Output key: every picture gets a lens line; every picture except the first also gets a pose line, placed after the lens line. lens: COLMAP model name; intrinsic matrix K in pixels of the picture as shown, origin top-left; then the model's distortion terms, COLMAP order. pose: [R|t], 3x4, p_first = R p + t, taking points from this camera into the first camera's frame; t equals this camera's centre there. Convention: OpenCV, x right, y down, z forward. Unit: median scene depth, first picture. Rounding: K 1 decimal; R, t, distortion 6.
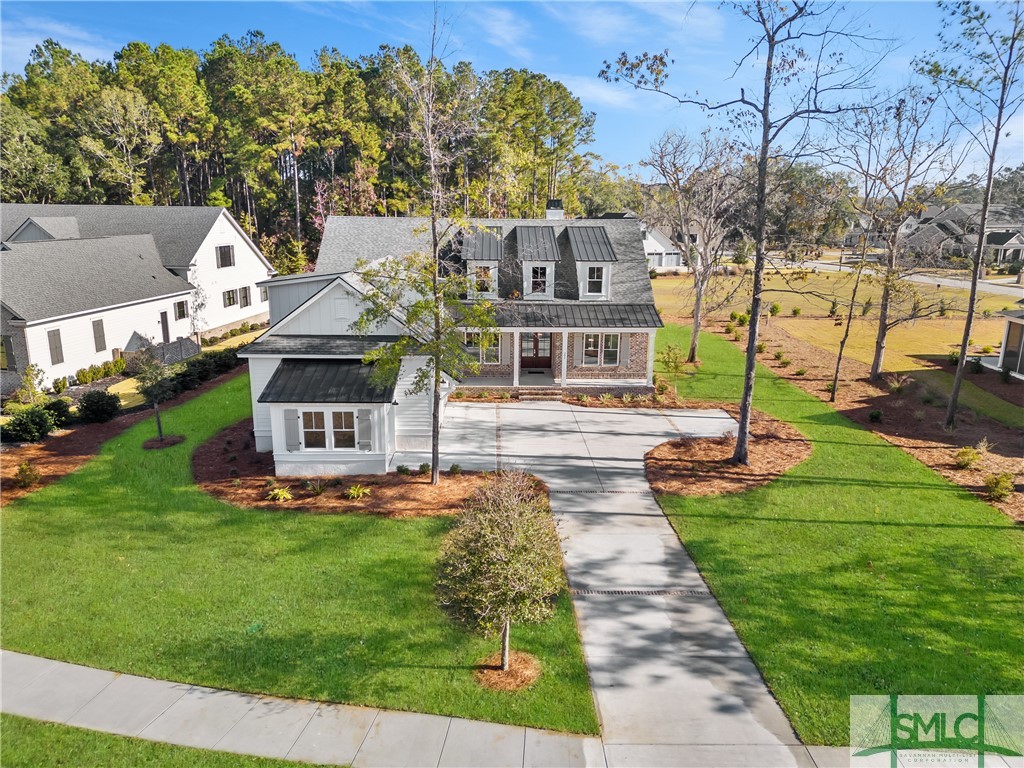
lens RADIAL K [[713.2, 0, 507.7], [0, 713.2, 386.1], [0, 0, 1]] dist [0.068532, -0.053596]
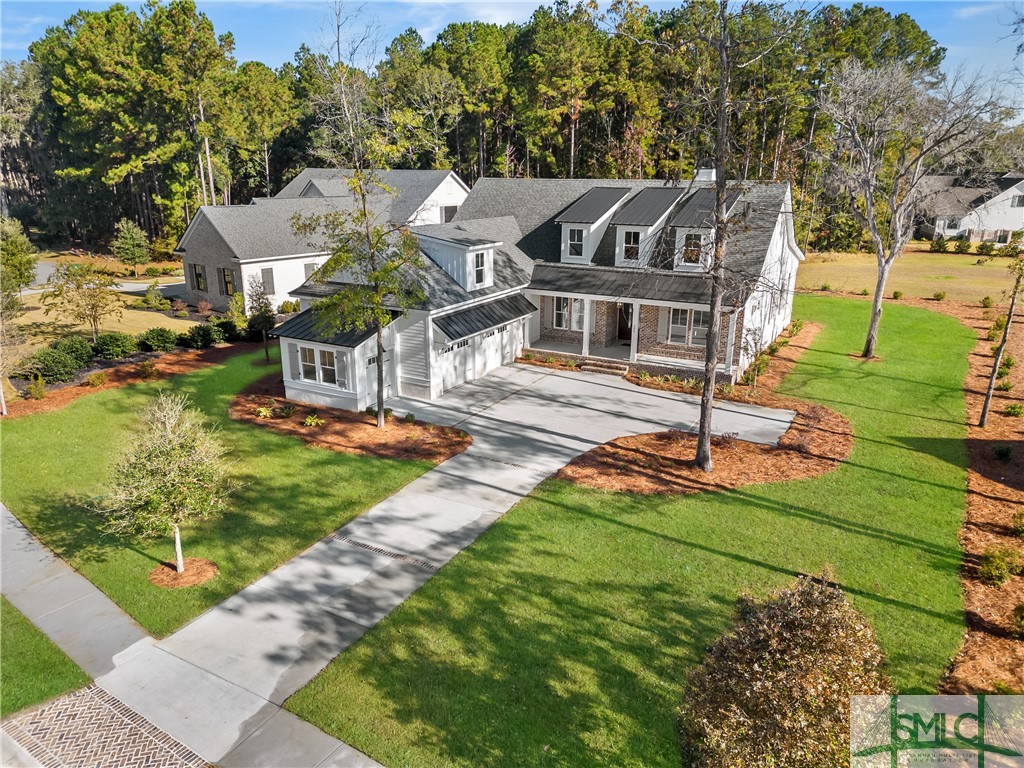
lens RADIAL K [[713.2, 0, 510.0], [0, 713.2, 386.7], [0, 0, 1]] dist [0.068532, -0.053596]
pose [[0.866161, 0.142476, -0.479026, 0.528351], [-0.118927, 0.989729, 0.079333, -0.030205], [0.485409, -0.011746, 0.874208, 0.135003]]
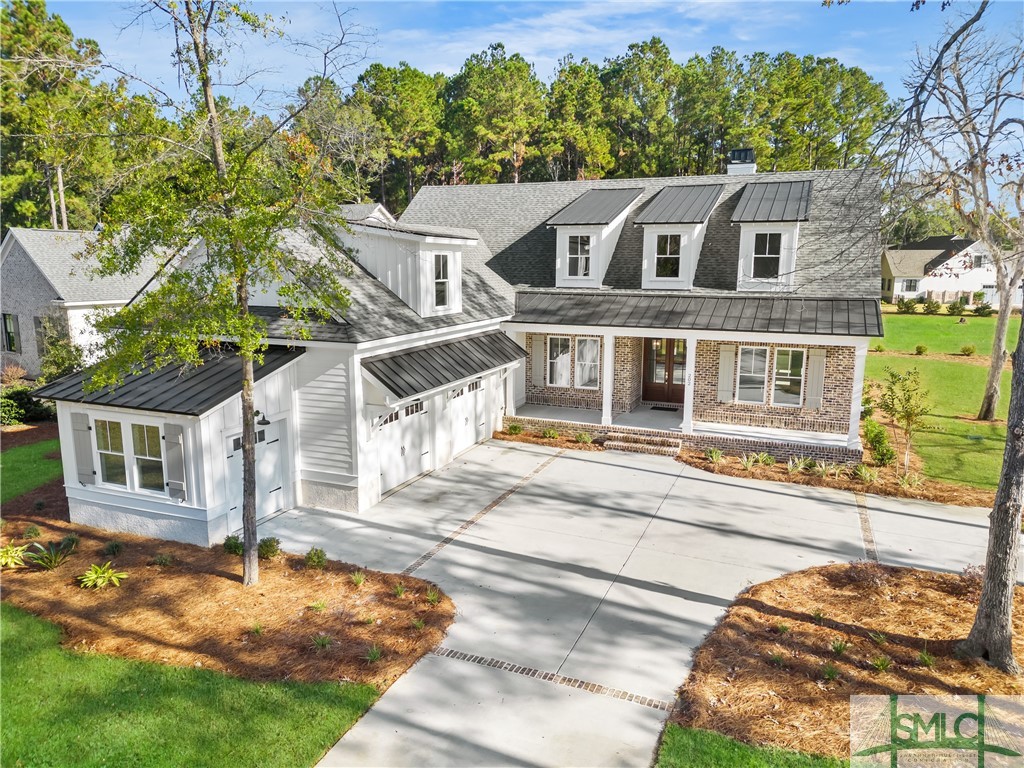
lens RADIAL K [[713.2, 0, 509.3], [0, 713.2, 386.7], [0, 0, 1]] dist [0.068532, -0.053596]
pose [[0.915177, 0.067277, -0.397397, 0.235078], [-0.093396, 0.994532, -0.046716, 0.005209], [0.392081, 0.079869, 0.916457, 0.541218]]
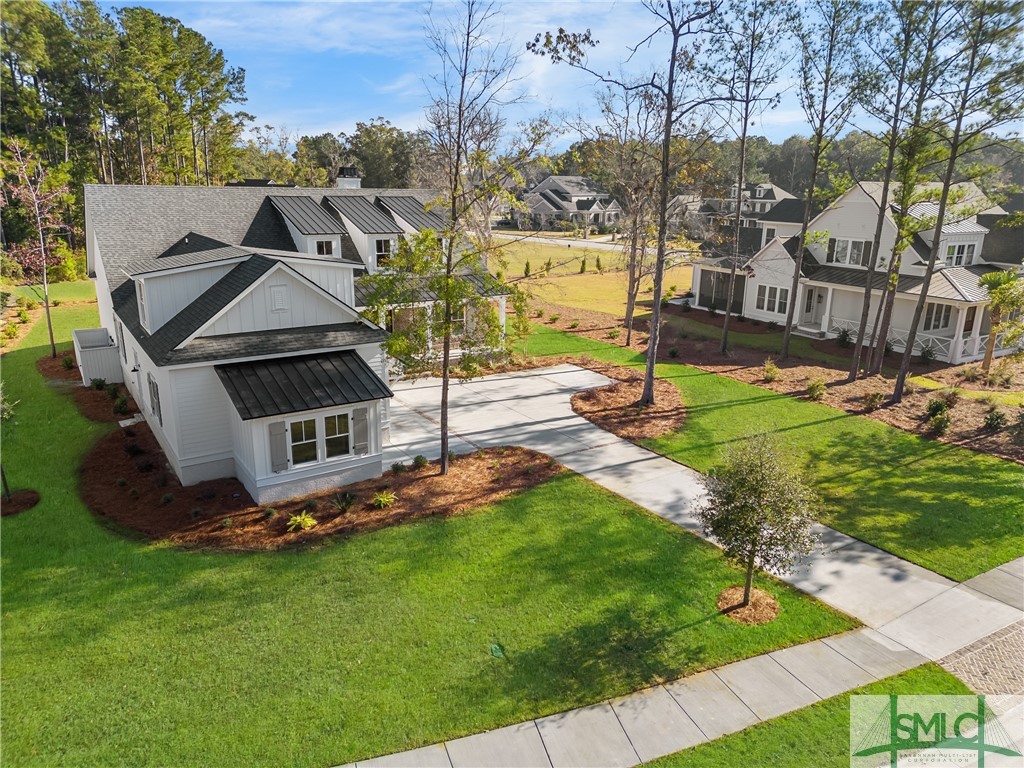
lens RADIAL K [[713.2, 0, 509.9], [0, 713.2, 386.5], [0, 0, 1]] dist [0.068532, -0.053596]
pose [[0.845562, -0.144757, 0.513877, -0.455129], [0.122528, 0.989465, 0.077115, -0.036719], [-0.519626, -0.002241, 0.854391, 0.133389]]
